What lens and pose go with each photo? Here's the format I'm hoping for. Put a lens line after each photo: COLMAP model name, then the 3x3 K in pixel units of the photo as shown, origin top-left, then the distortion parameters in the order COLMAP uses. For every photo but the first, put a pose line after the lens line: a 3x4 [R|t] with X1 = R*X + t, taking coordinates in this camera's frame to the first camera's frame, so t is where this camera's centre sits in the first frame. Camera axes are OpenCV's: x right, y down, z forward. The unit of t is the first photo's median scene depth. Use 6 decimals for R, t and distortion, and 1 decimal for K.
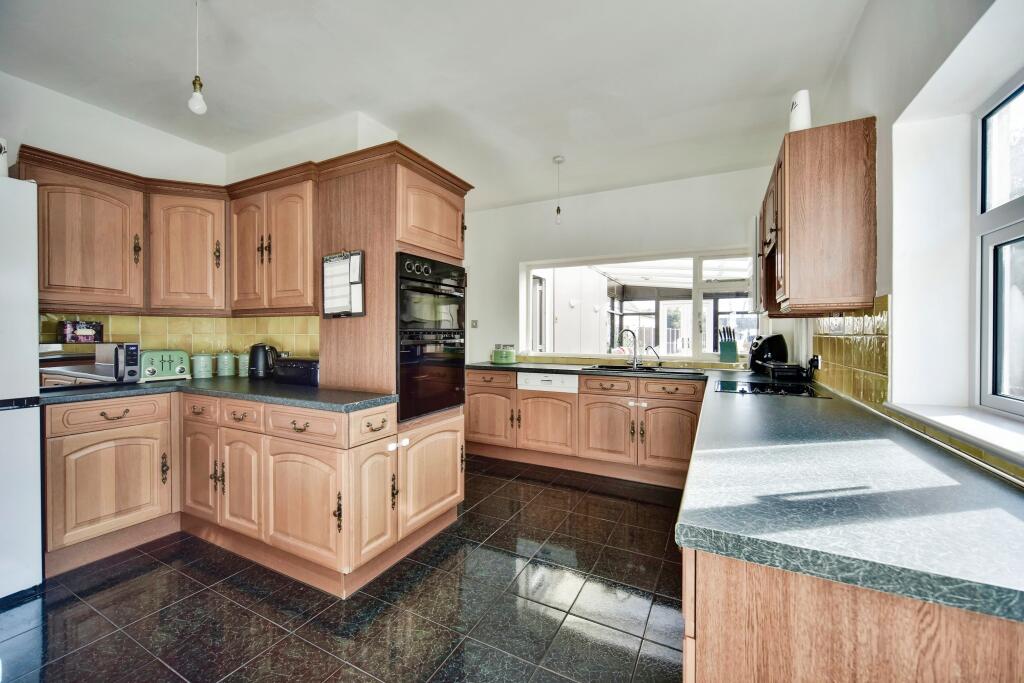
lens RADIAL K [[403.2, 0, 513.8], [0, 403.2, 334.1], [0, 0, 1]] dist [-0.000997, 0.000028]
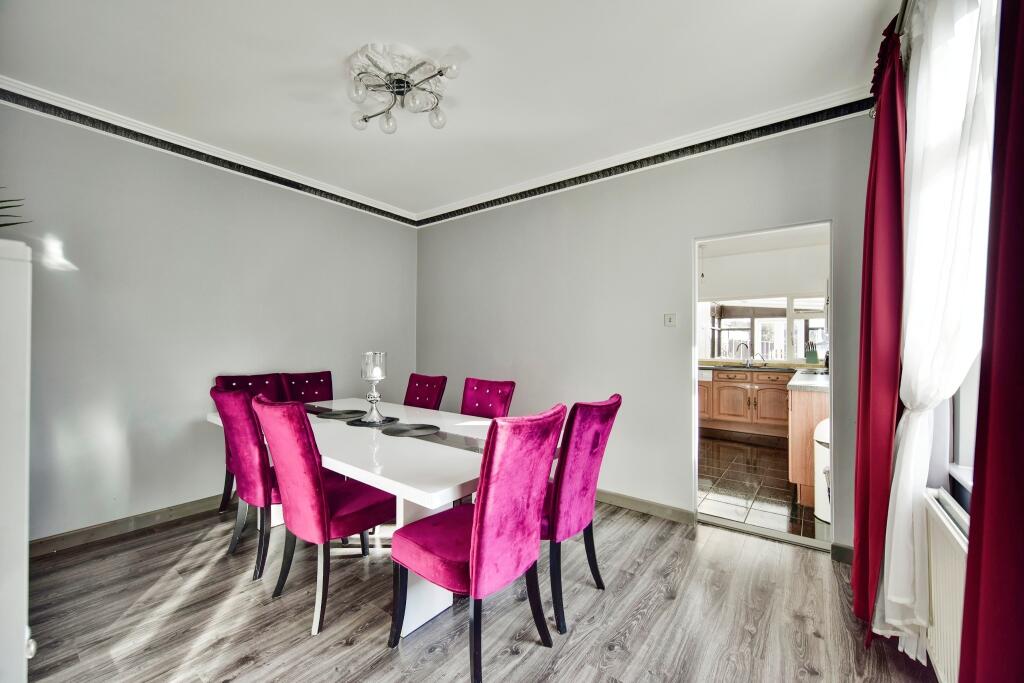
lens RADIAL K [[403.2, 0, 513.8], [0, 403.2, 334.1], [0, 0, 1]] dist [-0.000997, 0.000028]
pose [[0.985246, -0.001343, -0.171141, -0.336324], [-0.003670, 0.999573, -0.028973, 0.002777], [0.171107, 0.029173, 0.984820, -0.731329]]
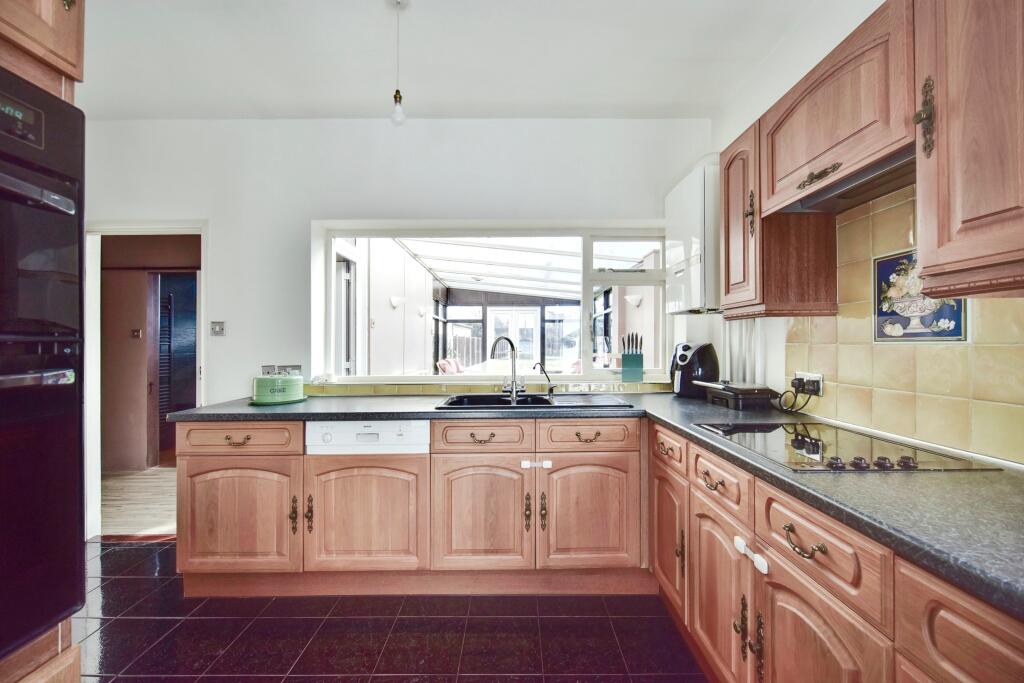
lens RADIAL K [[403.2, 0, 513.8], [0, 403.2, 334.1], [0, 0, 1]] dist [-0.000997, 0.000028]
pose [[0.890018, 0.000608, 0.455925, 0.010370], [0.010477, 0.999708, -0.021786, -0.002156], [-0.455805, 0.024167, 0.889752, 0.419987]]
